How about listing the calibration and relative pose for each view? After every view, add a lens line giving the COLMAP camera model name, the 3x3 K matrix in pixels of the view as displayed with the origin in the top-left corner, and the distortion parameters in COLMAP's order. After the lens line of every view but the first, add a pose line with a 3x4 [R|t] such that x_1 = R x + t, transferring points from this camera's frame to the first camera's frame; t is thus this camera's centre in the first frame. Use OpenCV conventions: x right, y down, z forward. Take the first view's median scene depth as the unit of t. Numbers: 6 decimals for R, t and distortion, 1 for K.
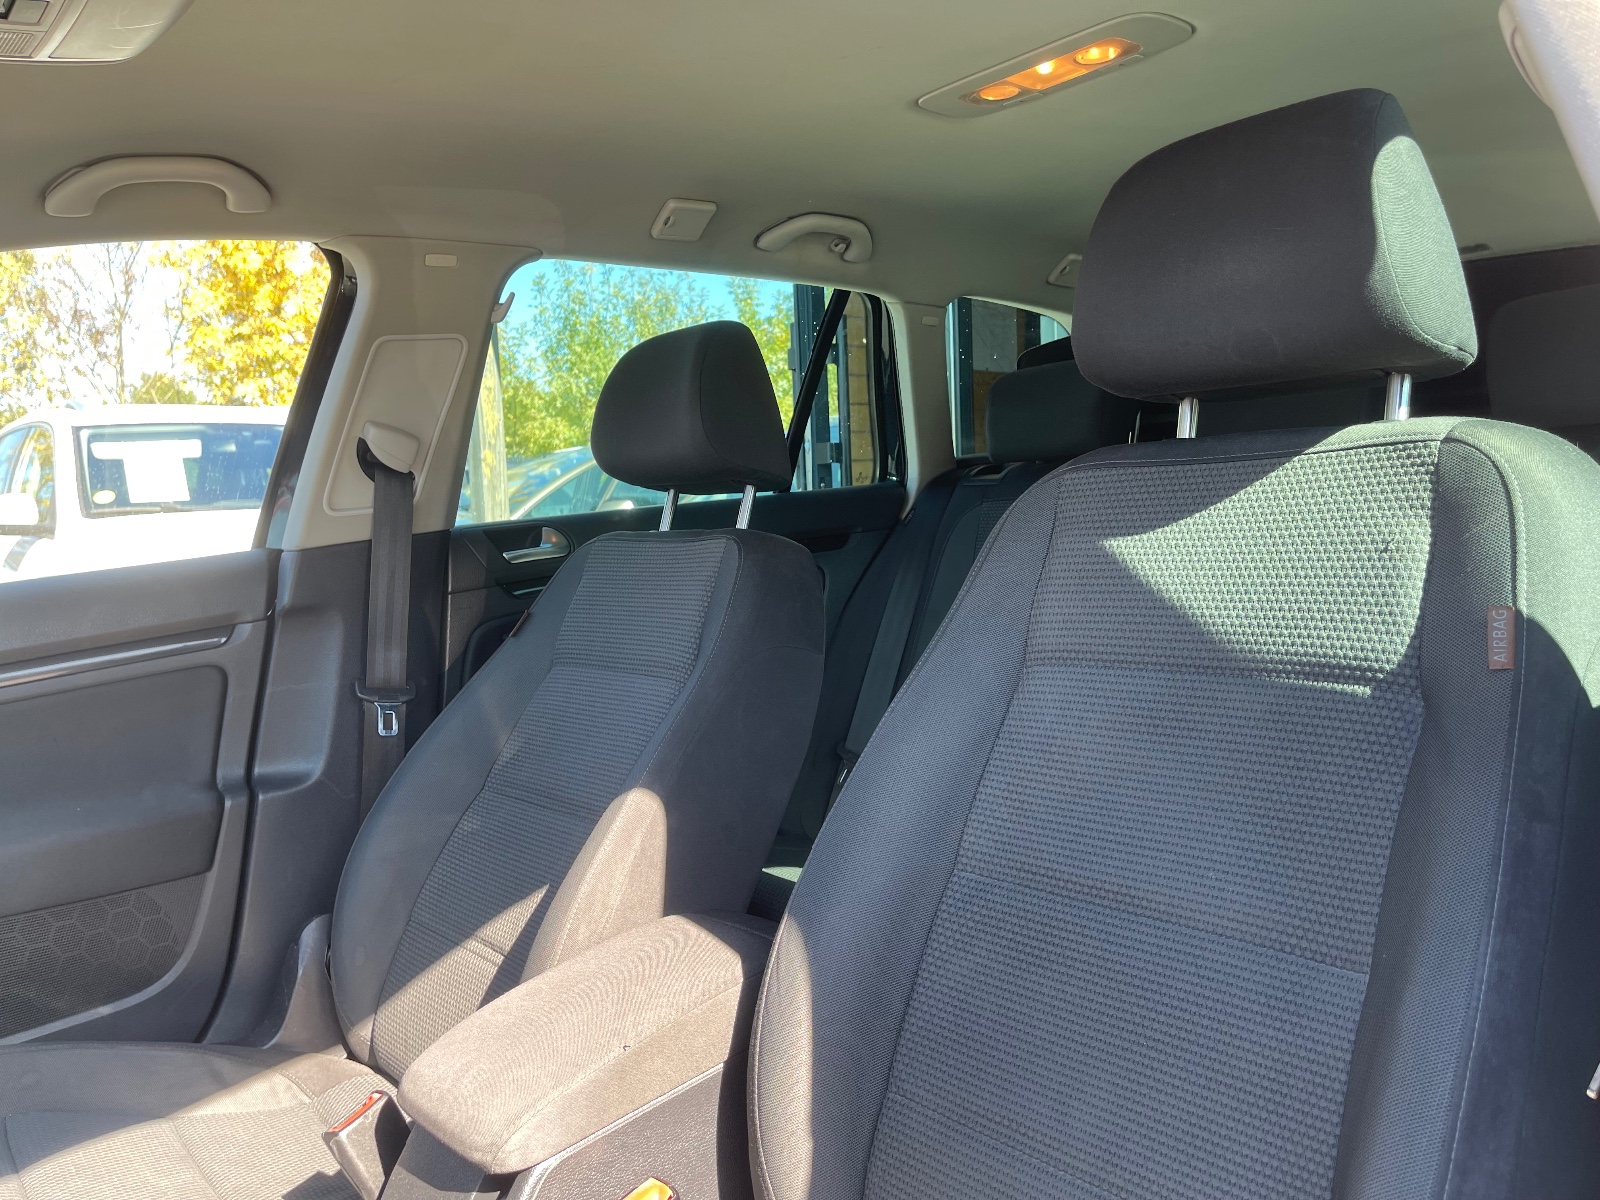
lens RADIAL K [[1222.2, 0, 803.4], [0, 1222.2, 596.3], [0, 0, 1]] dist [0.055692, -0.061834]
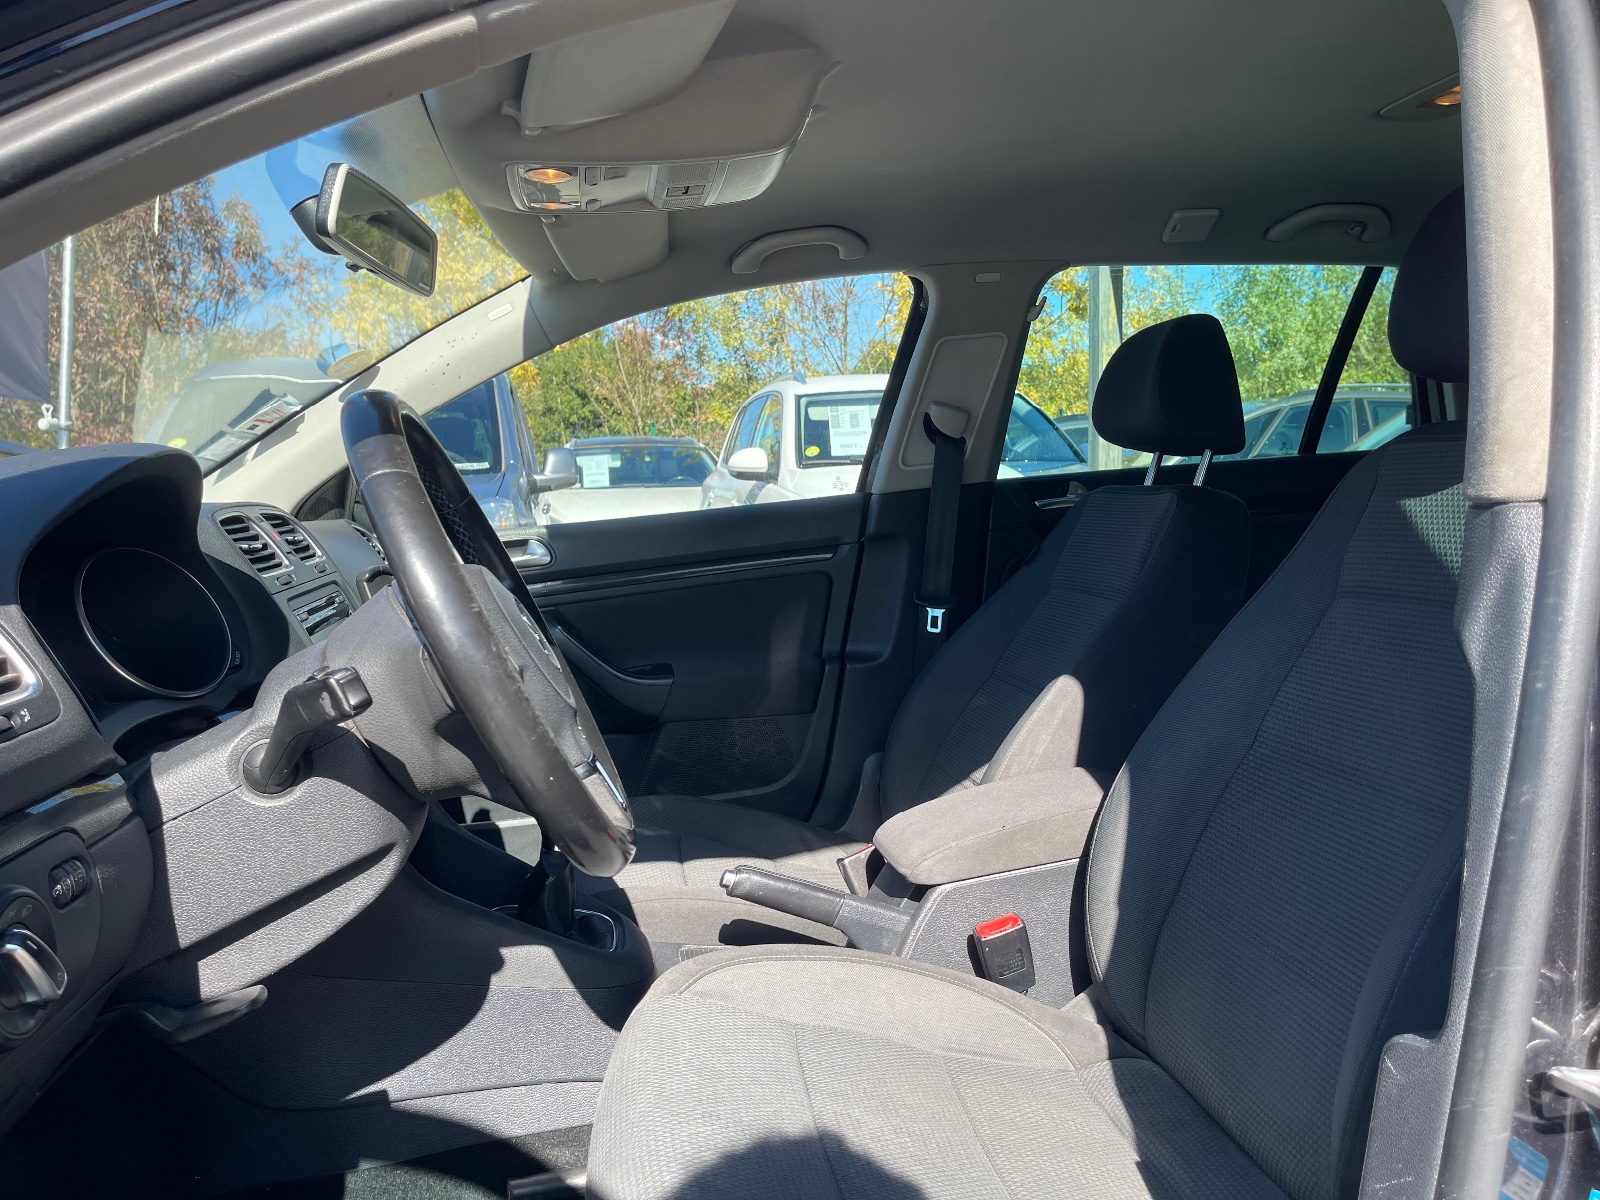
lens RADIAL K [[1222.2, 0, 805.3], [0, 1222.2, 604.4], [0, 0, 1]] dist [0.055692, -0.061834]
pose [[0.858840, 0.075402, -0.506664, 0.223389], [-0.053815, 0.996915, 0.057139, 0.012731], [0.509409, -0.021807, 0.860248, -0.235739]]
